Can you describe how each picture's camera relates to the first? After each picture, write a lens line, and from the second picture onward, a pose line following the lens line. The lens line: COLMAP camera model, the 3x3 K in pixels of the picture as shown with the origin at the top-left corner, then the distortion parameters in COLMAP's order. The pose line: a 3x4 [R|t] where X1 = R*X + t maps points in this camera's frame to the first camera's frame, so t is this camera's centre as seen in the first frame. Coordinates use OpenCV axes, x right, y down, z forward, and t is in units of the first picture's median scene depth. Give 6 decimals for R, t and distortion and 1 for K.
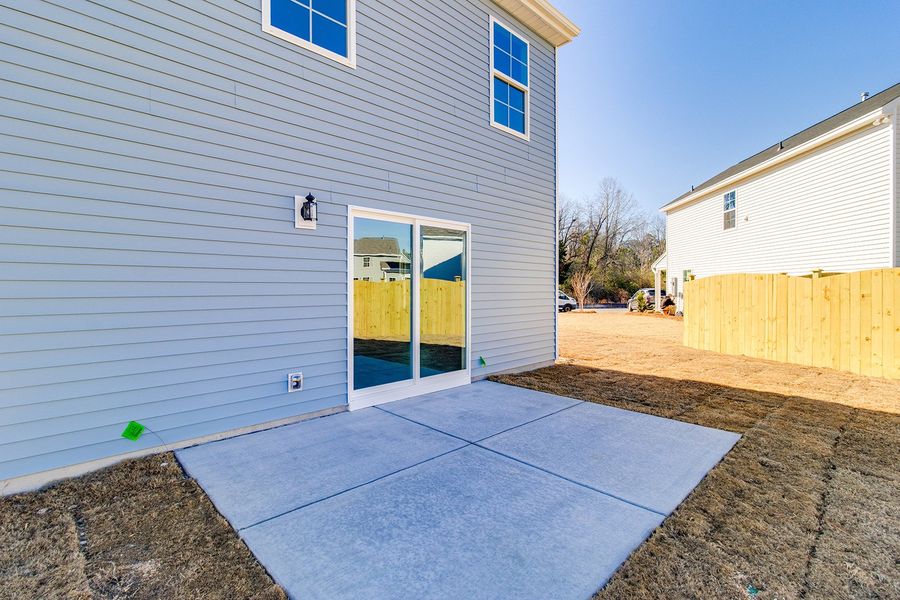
lens RADIAL K [[417.9, 0, 454.3], [0, 417.9, 289.5], [0, 0, 1]] dist [0.000408, 0.000389]
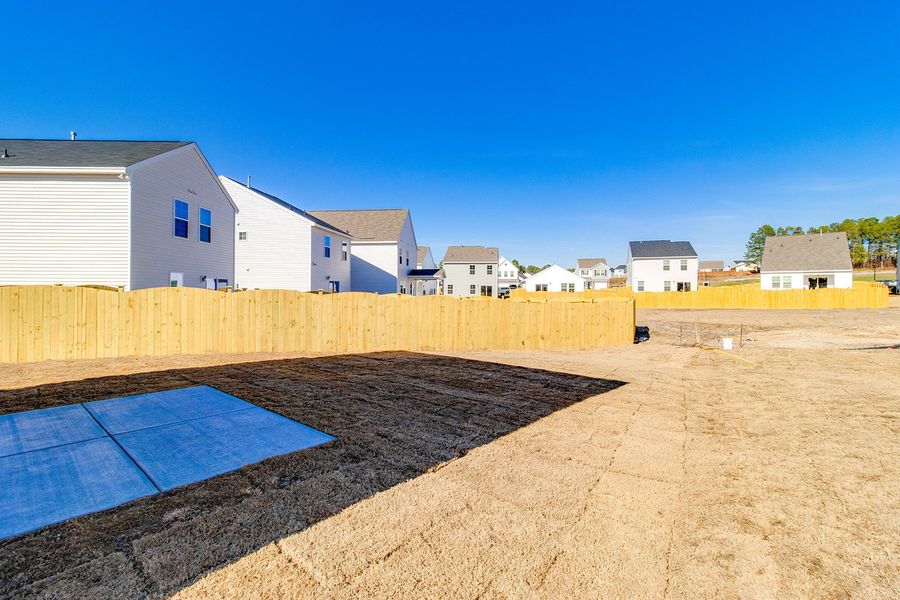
lens RADIAL K [[417.9, 0, 454.3], [0, 417.9, 289.5], [0, 0, 1]] dist [0.000408, 0.000389]
pose [[-0.092346, 0.008328, 0.995692, -0.533253], [-0.003198, 0.999957, -0.008660, -0.023108], [-0.995722, -0.003984, -0.092316, 0.042495]]
